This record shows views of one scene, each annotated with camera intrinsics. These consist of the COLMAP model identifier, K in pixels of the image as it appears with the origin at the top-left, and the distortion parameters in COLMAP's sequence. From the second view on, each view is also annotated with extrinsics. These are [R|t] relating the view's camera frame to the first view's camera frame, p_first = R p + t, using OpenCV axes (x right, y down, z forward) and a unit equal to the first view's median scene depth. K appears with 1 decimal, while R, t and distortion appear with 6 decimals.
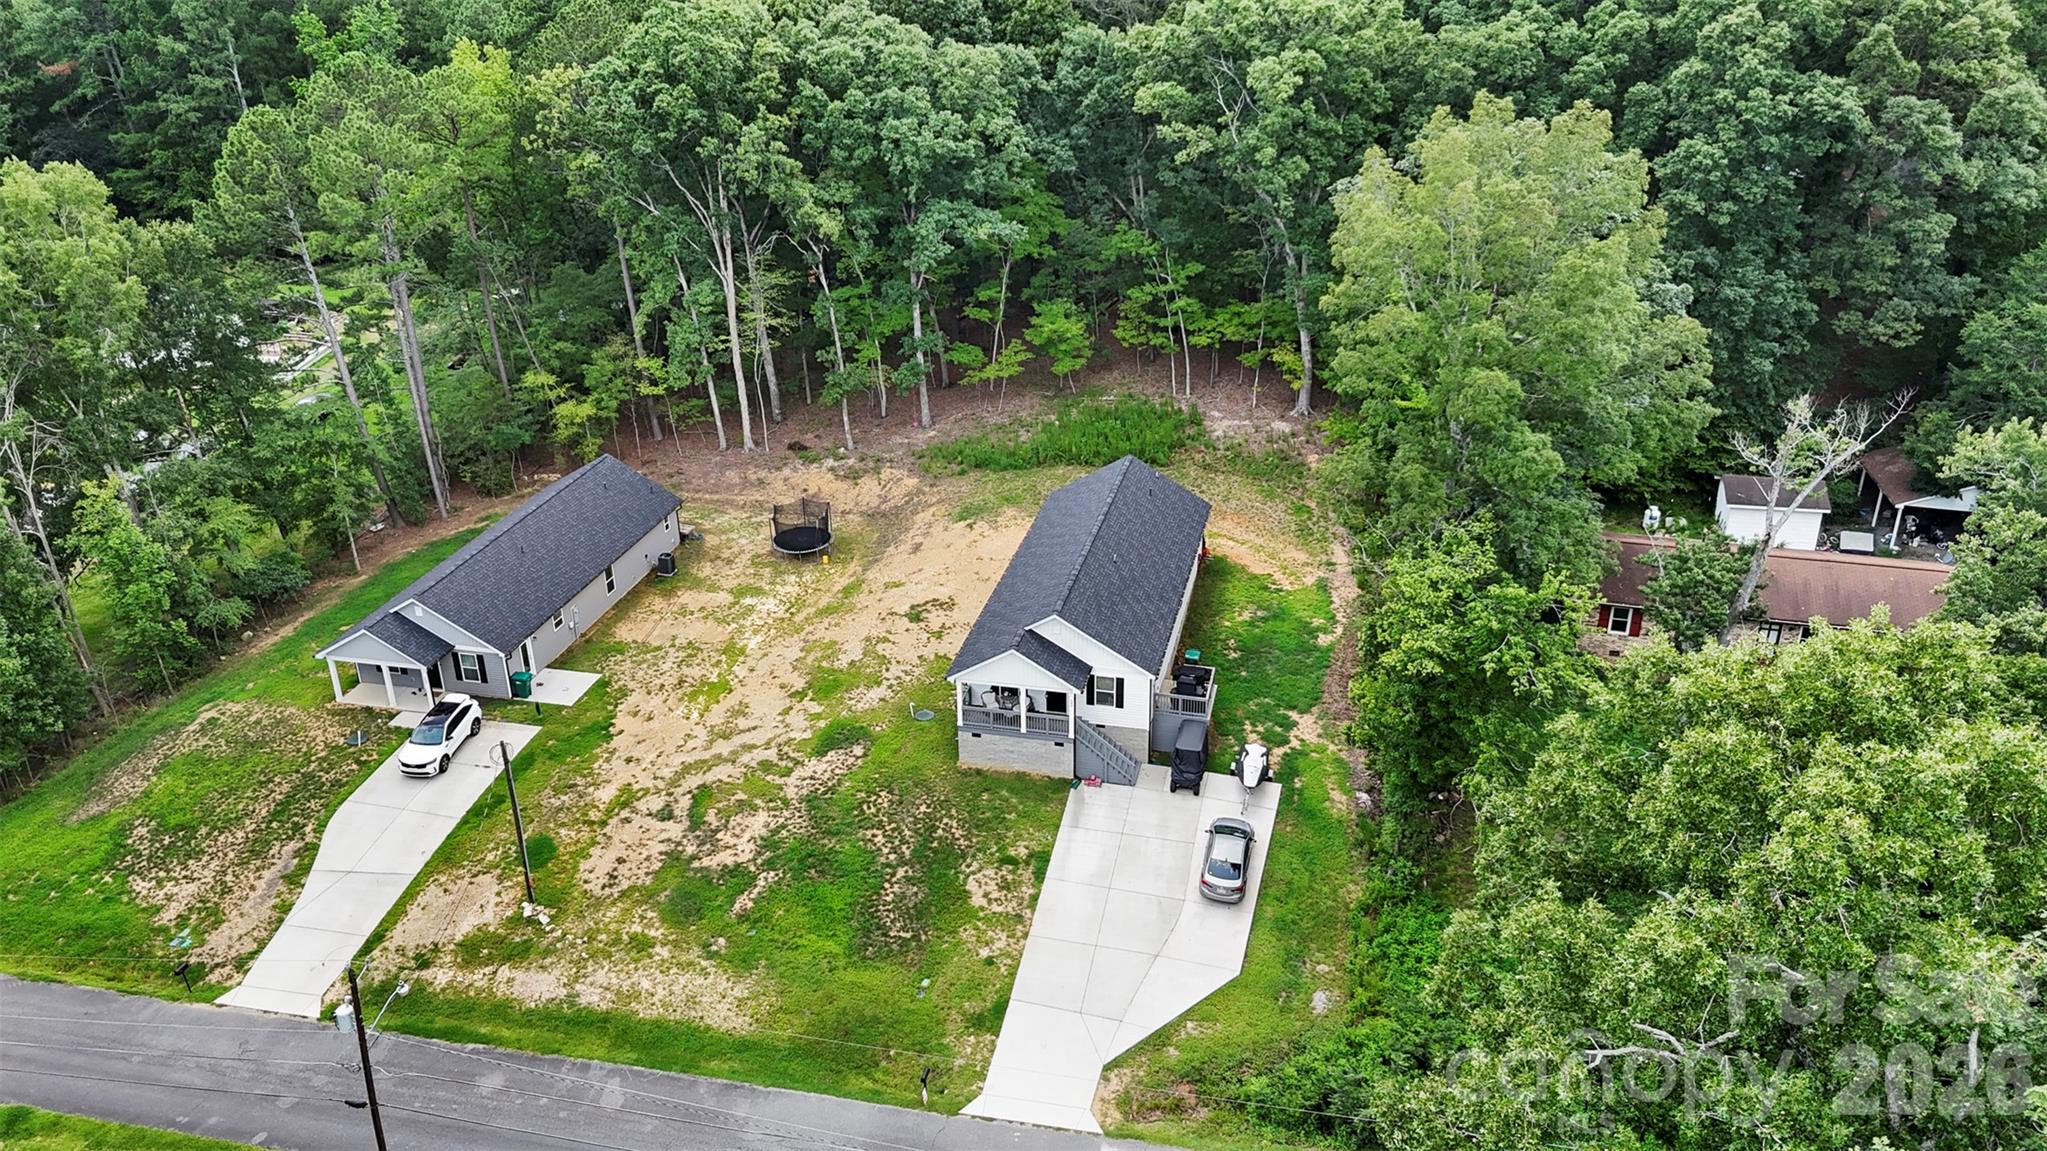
lens RADIAL K [[1526.8, 0, 1031.7], [0, 1526.8, 574.9], [0, 0, 1]] dist [0.051032, -0.031956]
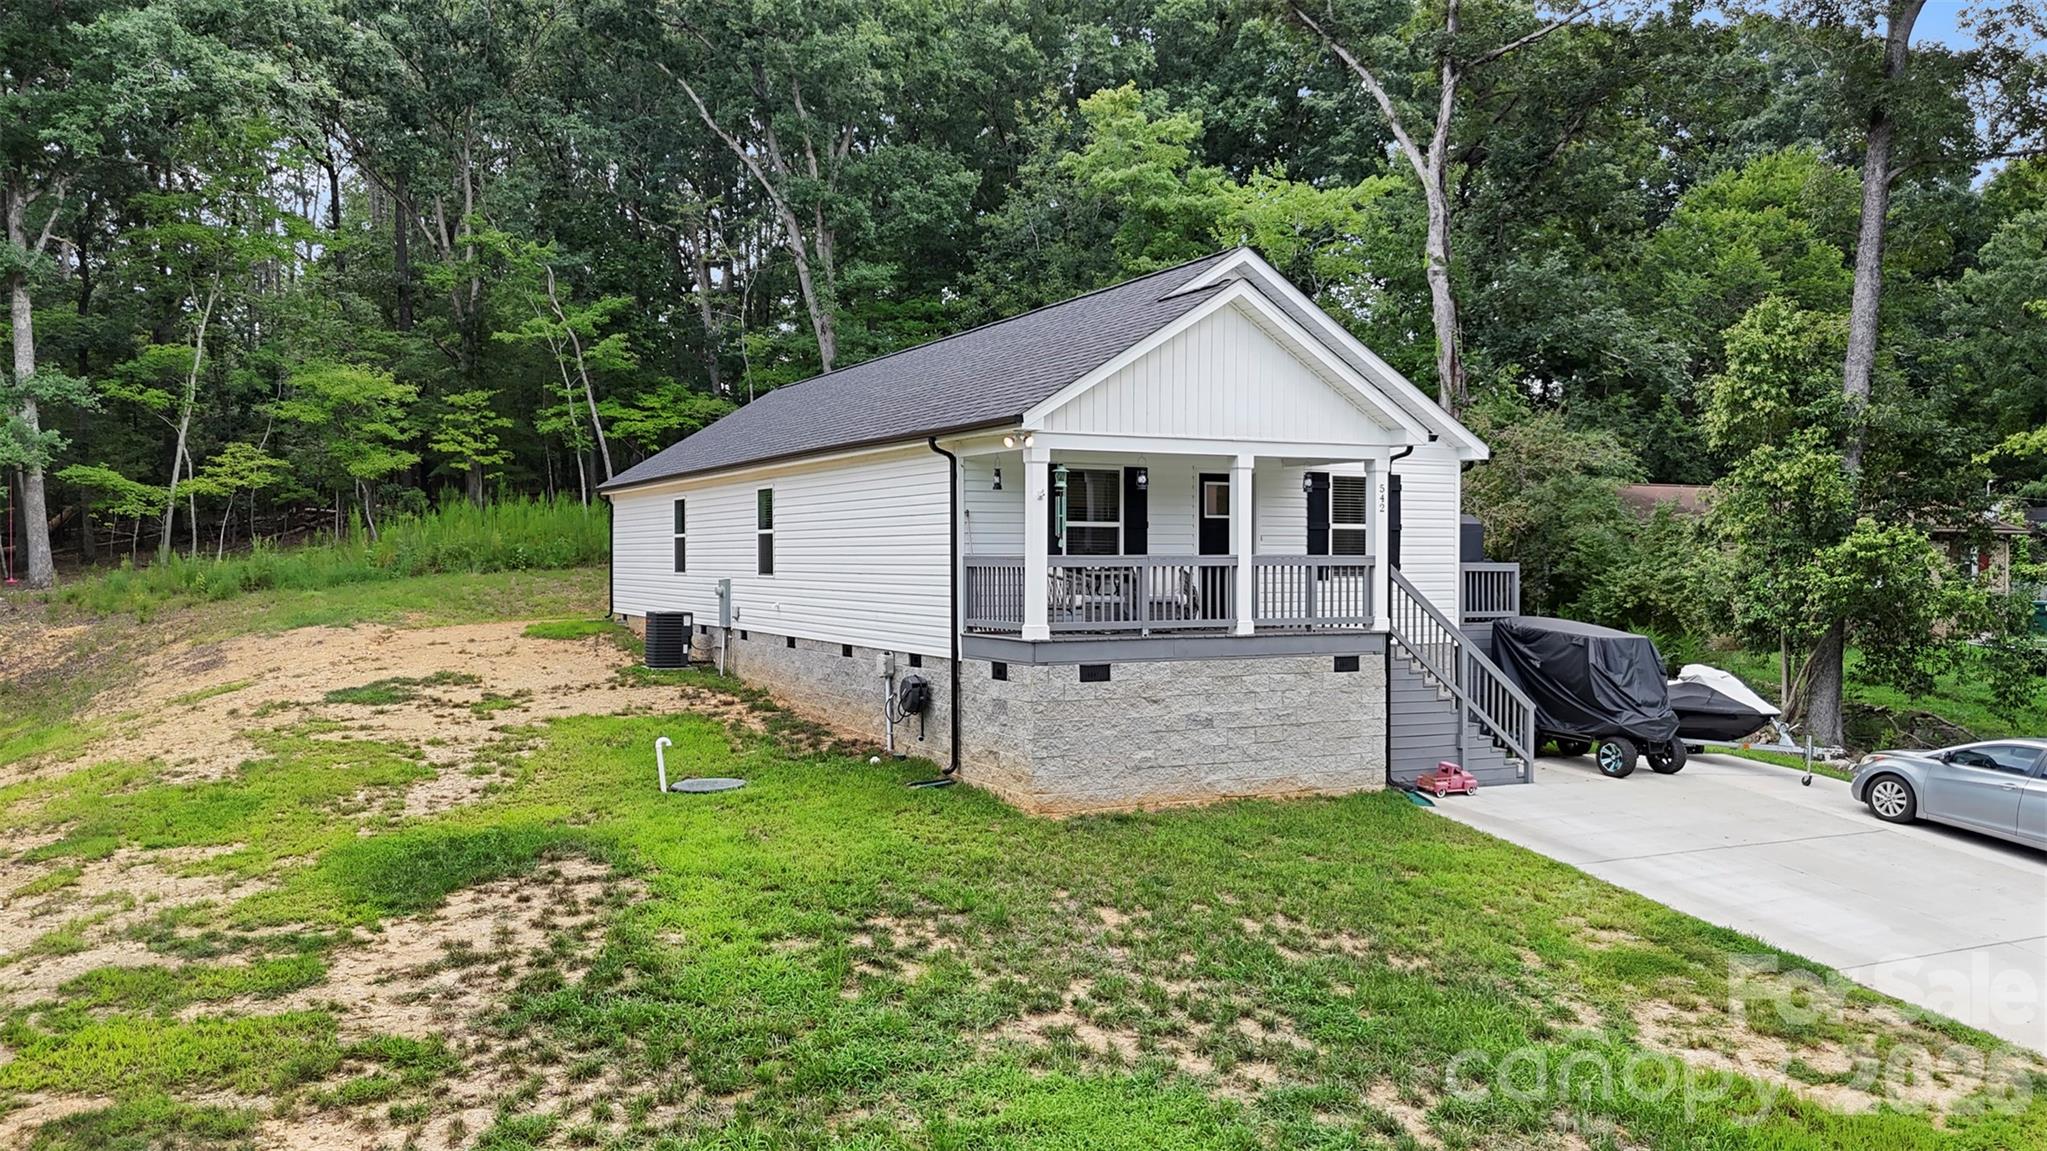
lens RADIAL K [[1526.8, 0, 1029.9], [0, 1526.8, 563.2], [0, 0, 1]] dist [0.051032, -0.031956]
pose [[0.755529, 0.011934, 0.655006, -0.223582], [0.269835, 0.905413, -0.327743, 0.175971], [-0.596962, 0.424364, 0.680846, 0.838851]]
